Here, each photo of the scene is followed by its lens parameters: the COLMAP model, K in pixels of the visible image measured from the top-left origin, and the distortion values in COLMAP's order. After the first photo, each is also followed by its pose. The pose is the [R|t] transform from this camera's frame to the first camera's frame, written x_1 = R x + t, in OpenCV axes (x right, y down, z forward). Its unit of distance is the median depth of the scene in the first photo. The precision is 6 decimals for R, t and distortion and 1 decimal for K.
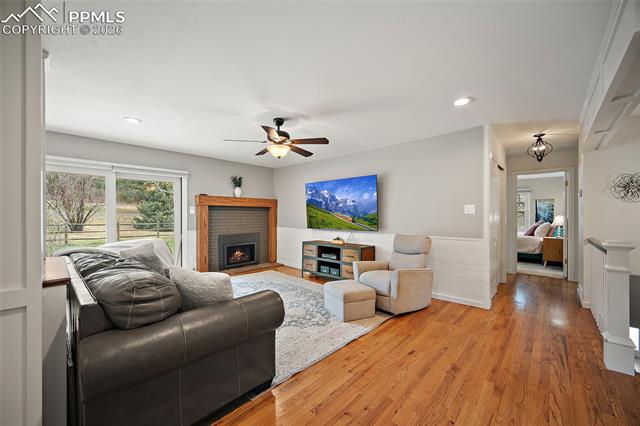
lens RADIAL K [[254.1, 0, 315.7], [0, 254.1, 216.0], [0, 0, 1]] dist [-0.000788, -0.000051]
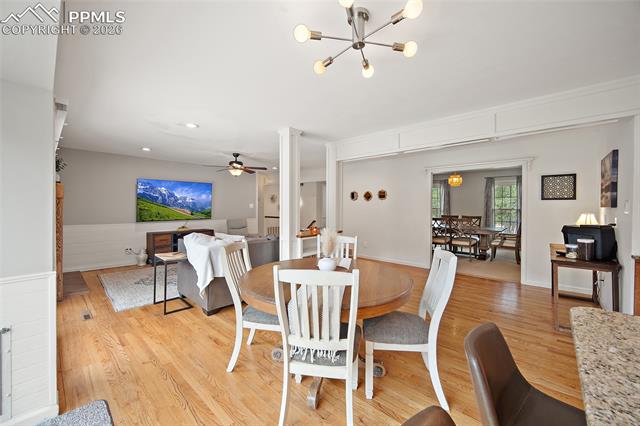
lens RADIAL K [[254.1, 0, 315.7], [0, 254.1, 216.0], [0, 0, 1]] dist [-0.000788, -0.000051]
pose [[0.004382, -0.007755, 0.999960, -1.182312], [-0.003657, 0.999963, 0.007771, 0.018736], [-0.999984, -0.003691, 0.004354, 0.315709]]
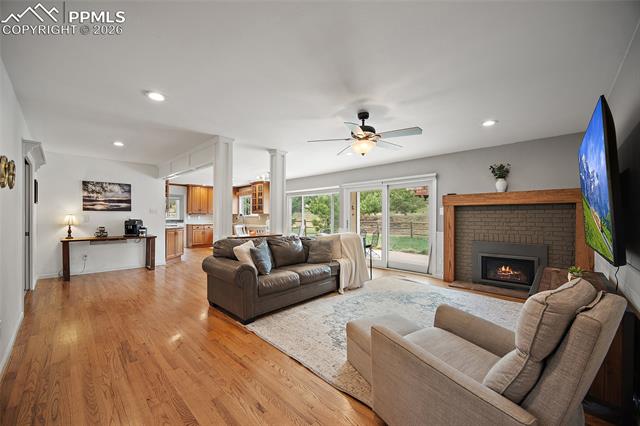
lens RADIAL K [[254.1, 0, 315.7], [0, 254.1, 216.0], [0, 0, 1]] dist [-0.000788, -0.000051]
pose [[-0.036991, -0.003926, -0.999308, 0.504214], [-0.005201, 0.999979, -0.003736, 0.000922], [0.999302, 0.005059, -0.037011, 0.548492]]
